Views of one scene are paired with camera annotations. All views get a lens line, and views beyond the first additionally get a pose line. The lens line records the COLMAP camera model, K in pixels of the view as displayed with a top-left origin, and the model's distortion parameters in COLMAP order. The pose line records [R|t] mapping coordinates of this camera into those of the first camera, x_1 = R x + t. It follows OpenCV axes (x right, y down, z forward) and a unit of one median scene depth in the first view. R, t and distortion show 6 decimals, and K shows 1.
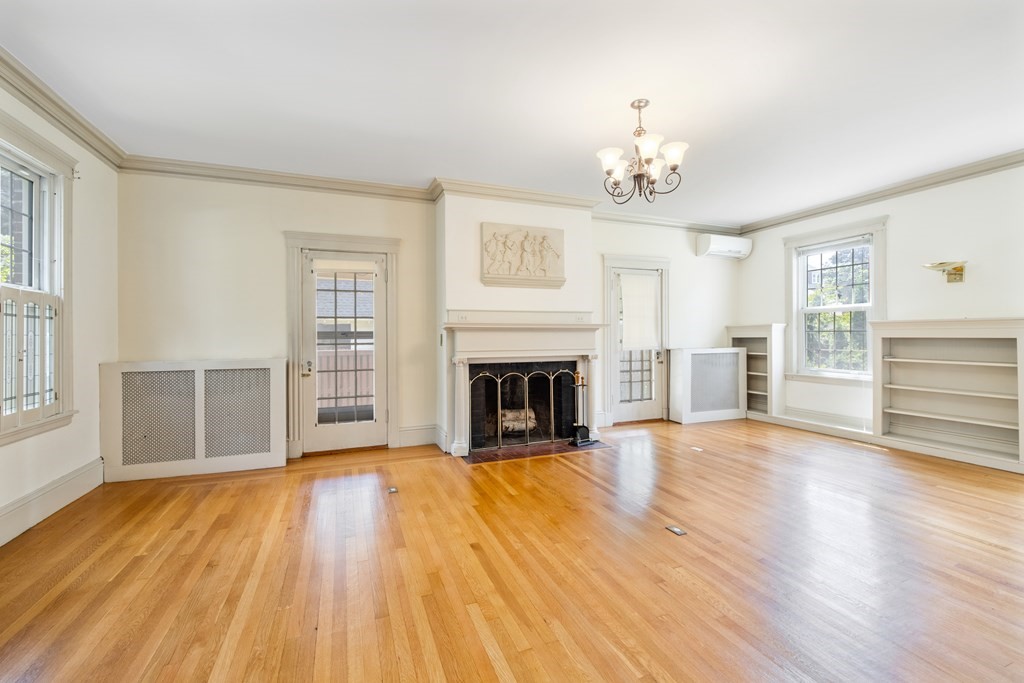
lens RADIAL K [[433.7, 0, 505.4], [0, 433.7, 340.4], [0, 0, 1]] dist [0.001142, -0.000093]
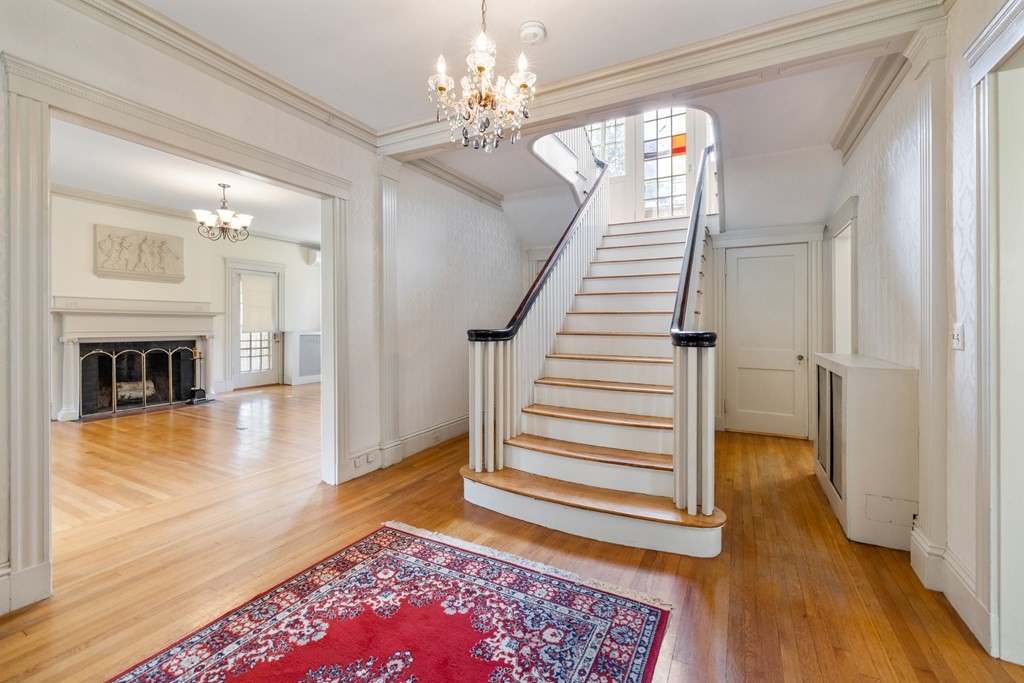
lens RADIAL K [[433.7, 0, 508.8], [0, 433.7, 327.4], [0, 0, 1]] dist [0.001142, -0.000093]
pose [[0.755497, 0.005593, 0.655128, 0.022776], [-0.004608, 0.999984, -0.003223, 0.009263], [-0.655135, -0.000584, 0.755511, -0.607567]]
